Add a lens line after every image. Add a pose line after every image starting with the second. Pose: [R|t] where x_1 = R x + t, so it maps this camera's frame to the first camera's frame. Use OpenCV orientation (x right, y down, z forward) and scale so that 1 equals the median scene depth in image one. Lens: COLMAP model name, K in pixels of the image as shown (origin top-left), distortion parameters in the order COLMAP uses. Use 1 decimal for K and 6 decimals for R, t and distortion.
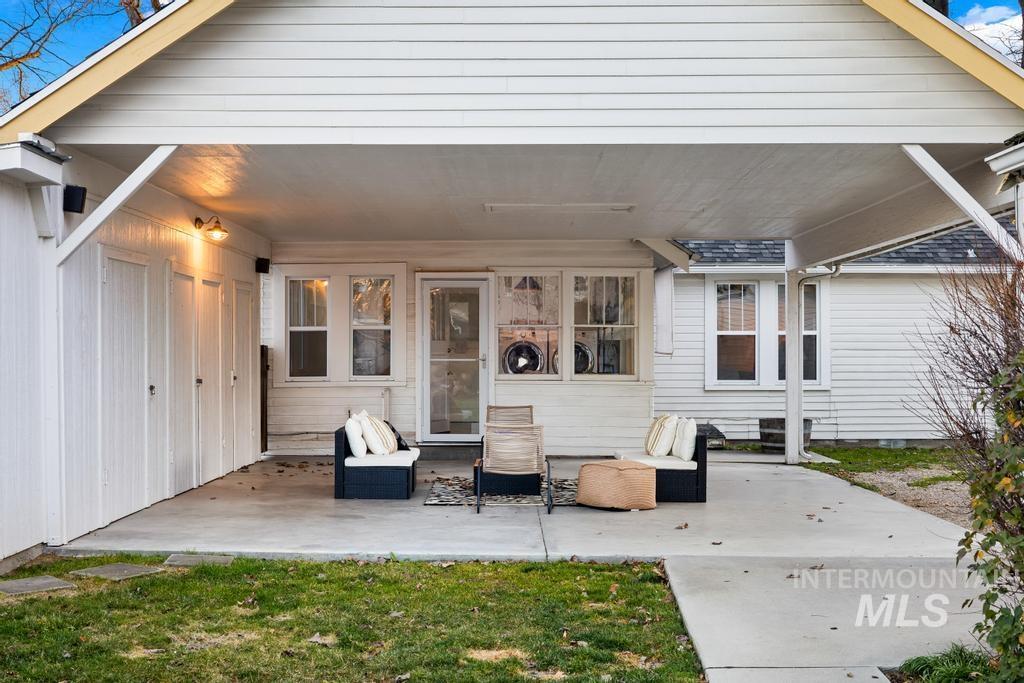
lens RADIAL K [[1323.5, 0, 512.5], [0, 1323.5, 342.6], [0, 0, 1]] dist [0.008048, 0.001892]
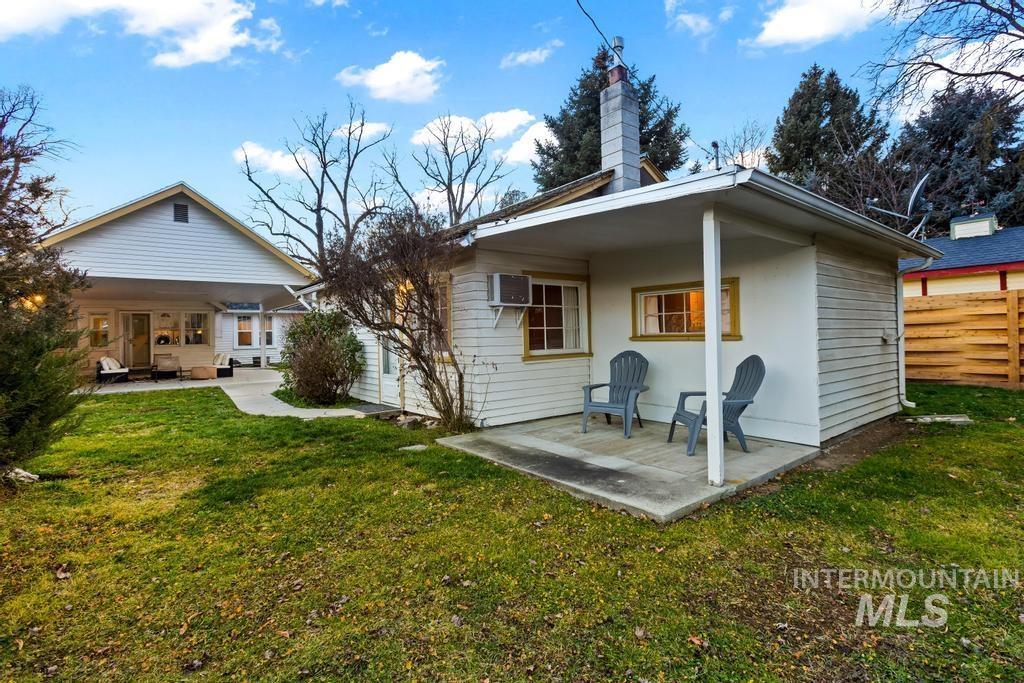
lens RADIAL K [[479.3, 0, 514.2], [0, 479.3, 335.0], [0, 0, 1]] dist [0.000418, 0.000990]
pose [[0.785340, -0.012927, 0.618929, -0.045704], [0.014996, 0.999886, 0.001856, 0.011165], [-0.618883, 0.007823, 0.785444, -0.387813]]
